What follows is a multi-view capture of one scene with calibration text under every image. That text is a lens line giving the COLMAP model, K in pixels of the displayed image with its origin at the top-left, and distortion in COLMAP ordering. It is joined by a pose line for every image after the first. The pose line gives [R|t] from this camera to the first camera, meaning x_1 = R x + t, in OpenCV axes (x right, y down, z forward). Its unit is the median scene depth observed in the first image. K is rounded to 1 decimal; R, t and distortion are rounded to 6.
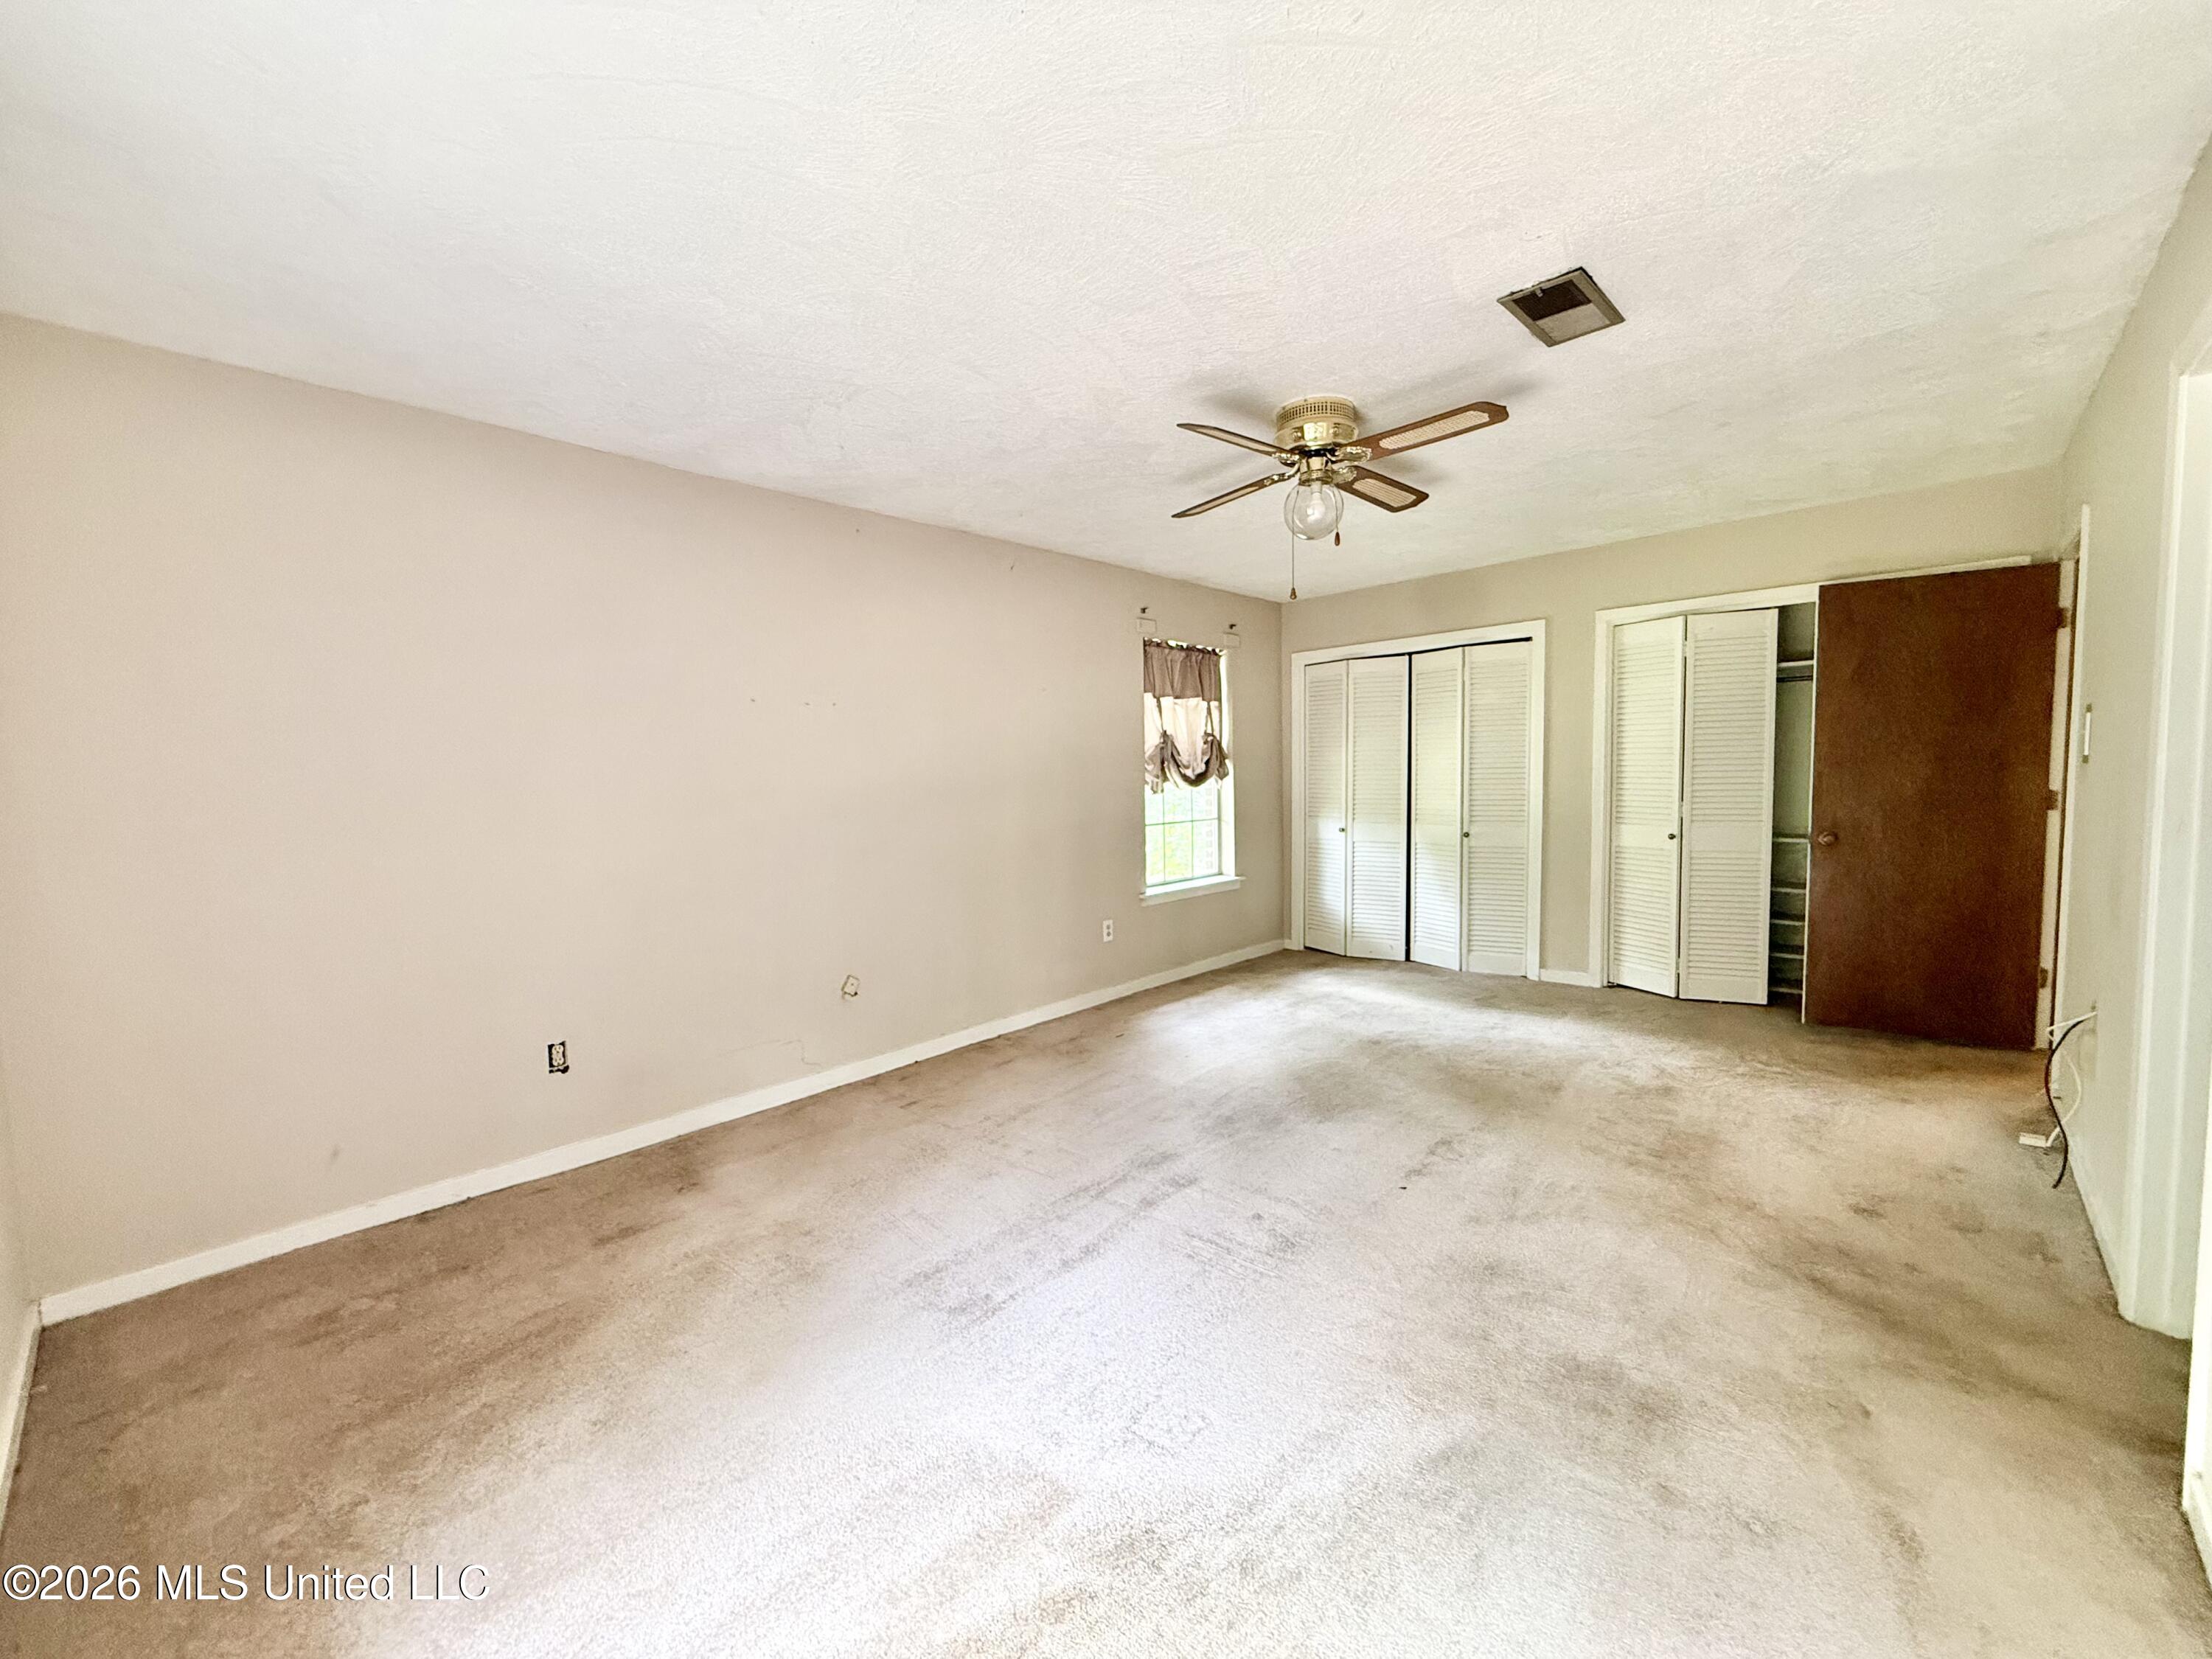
lens RADIAL K [[881.8, 0, 1101.0], [0, 881.8, 825.8], [0, 0, 1]] dist [-0.001033, 0.000483]
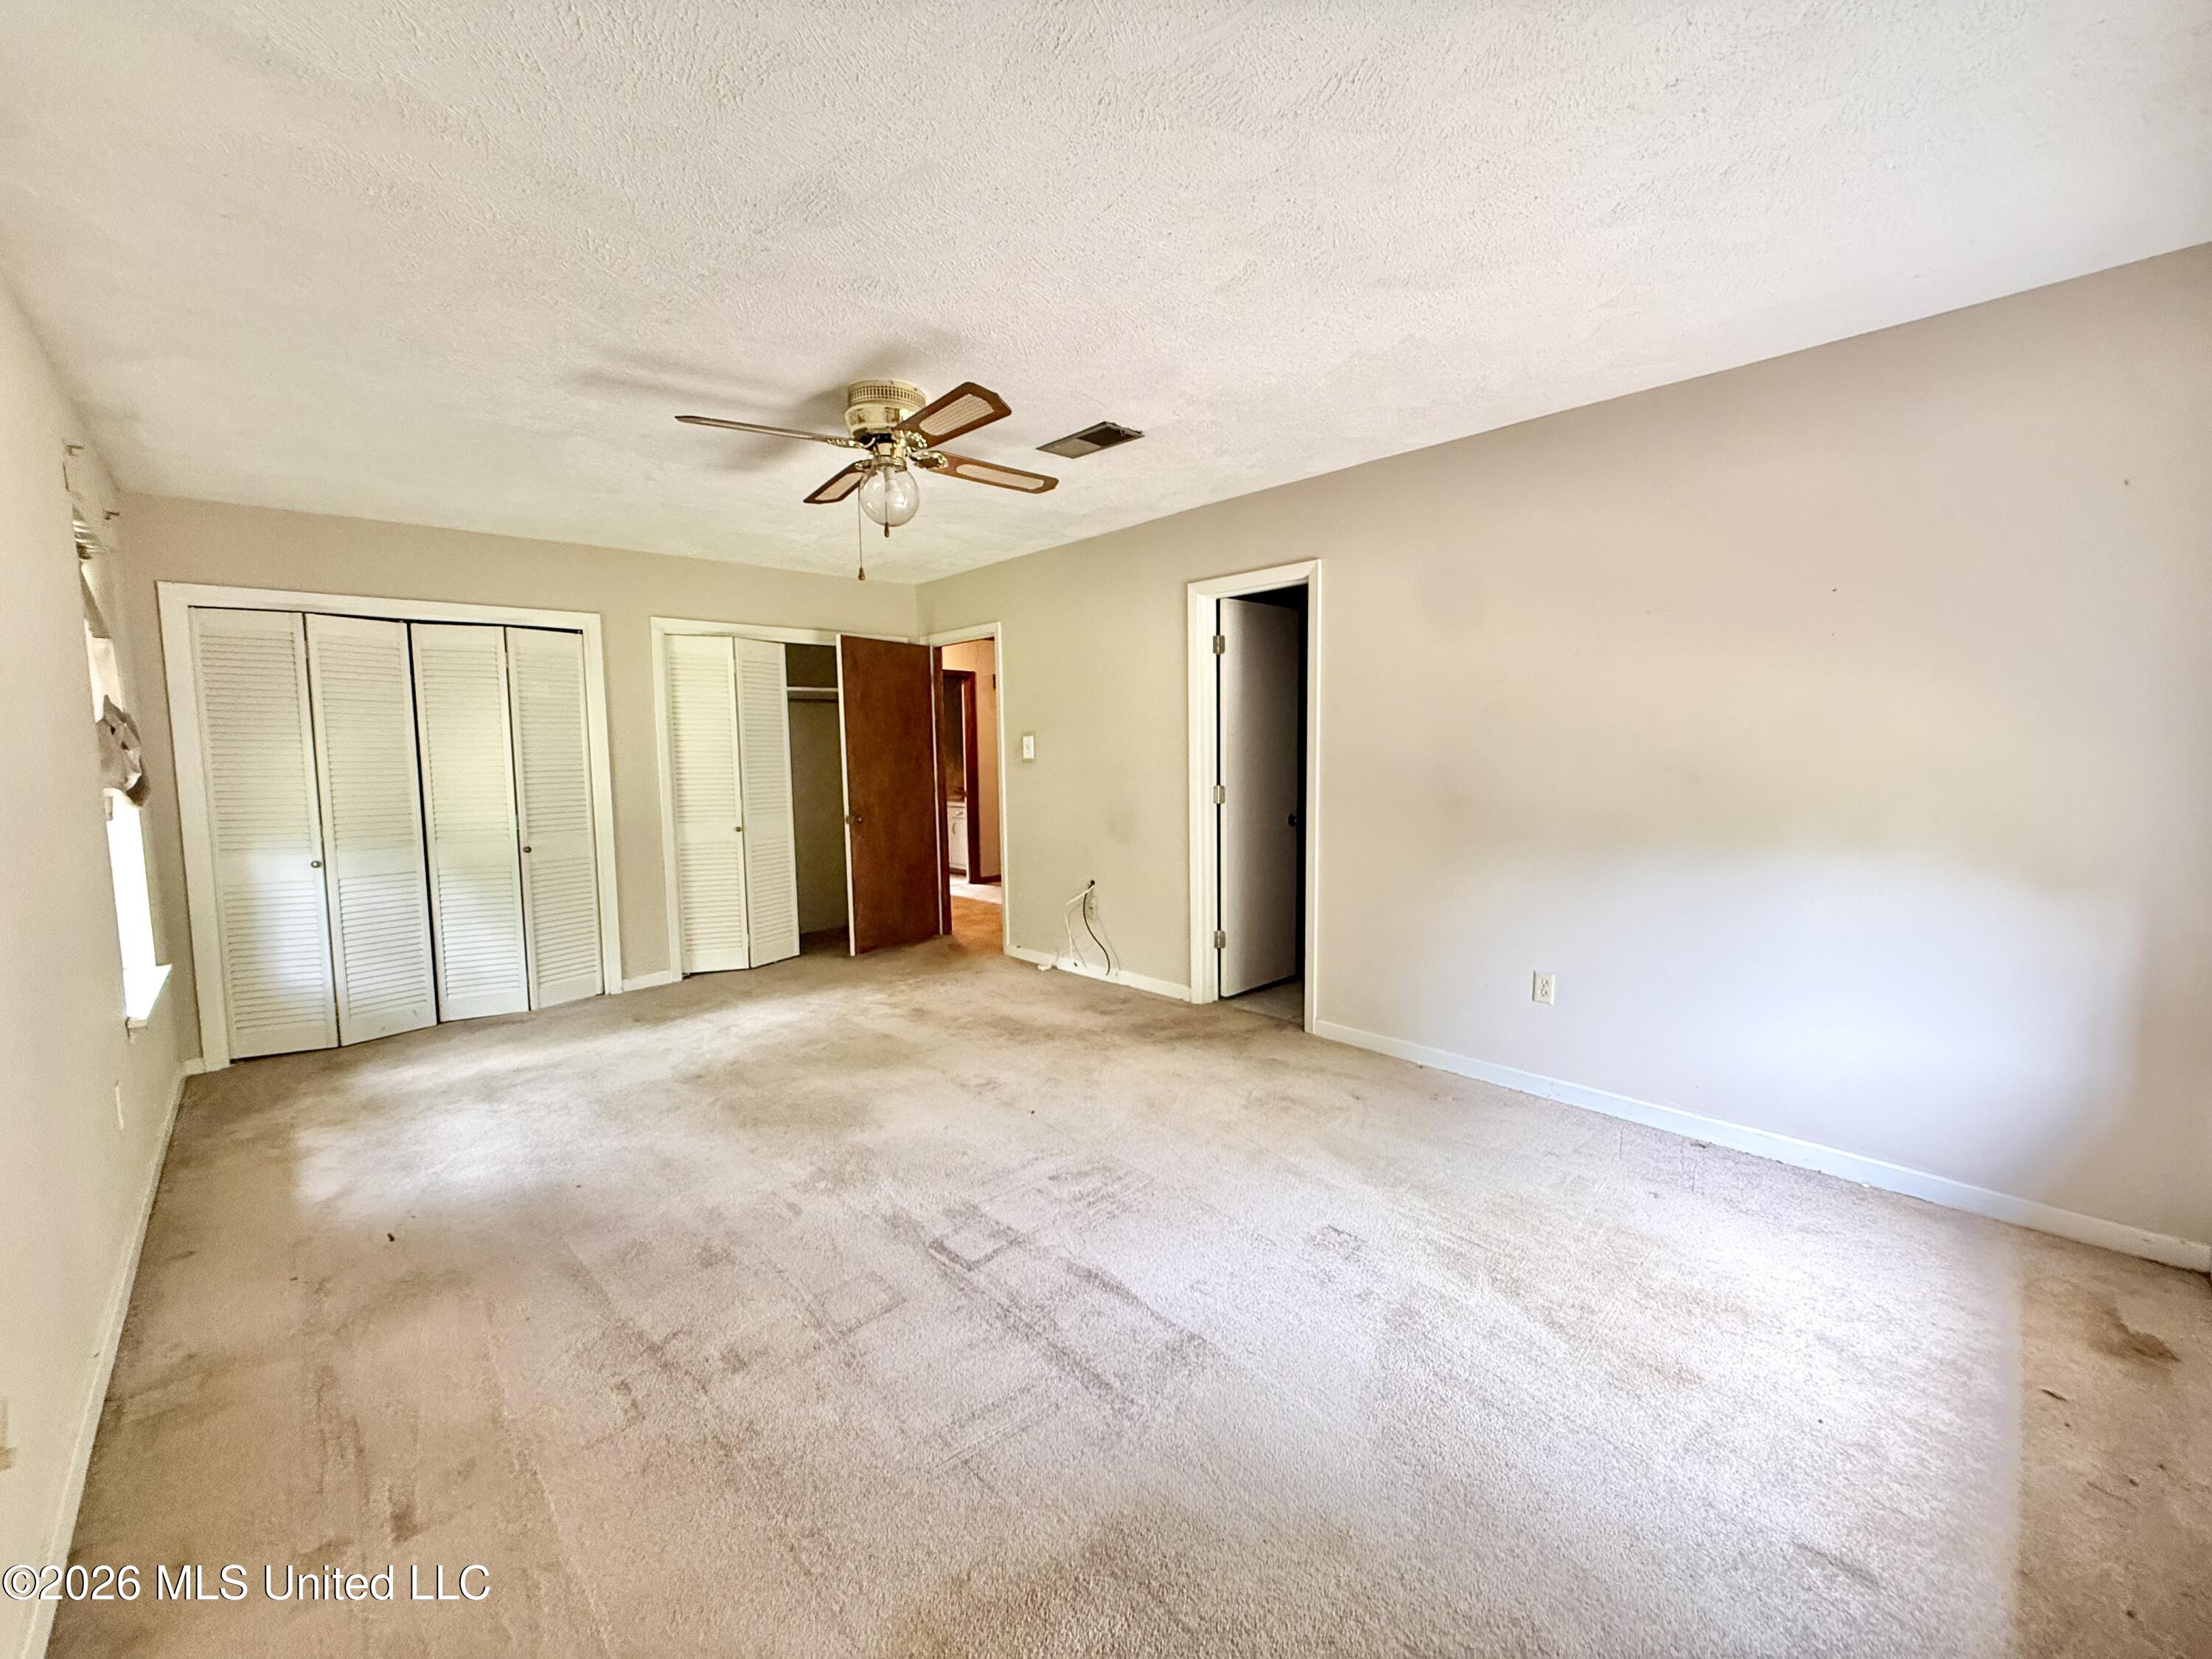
lens RADIAL K [[881.8, 0, 1100.9], [0, 881.8, 827.5], [0, 0, 1]] dist [-0.001033, 0.000483]
pose [[0.060853, -0.064080, 0.996088, -0.532456], [0.079846, 0.995052, 0.059135, -0.023178], [-0.994948, 0.075935, 0.065669, 0.523742]]
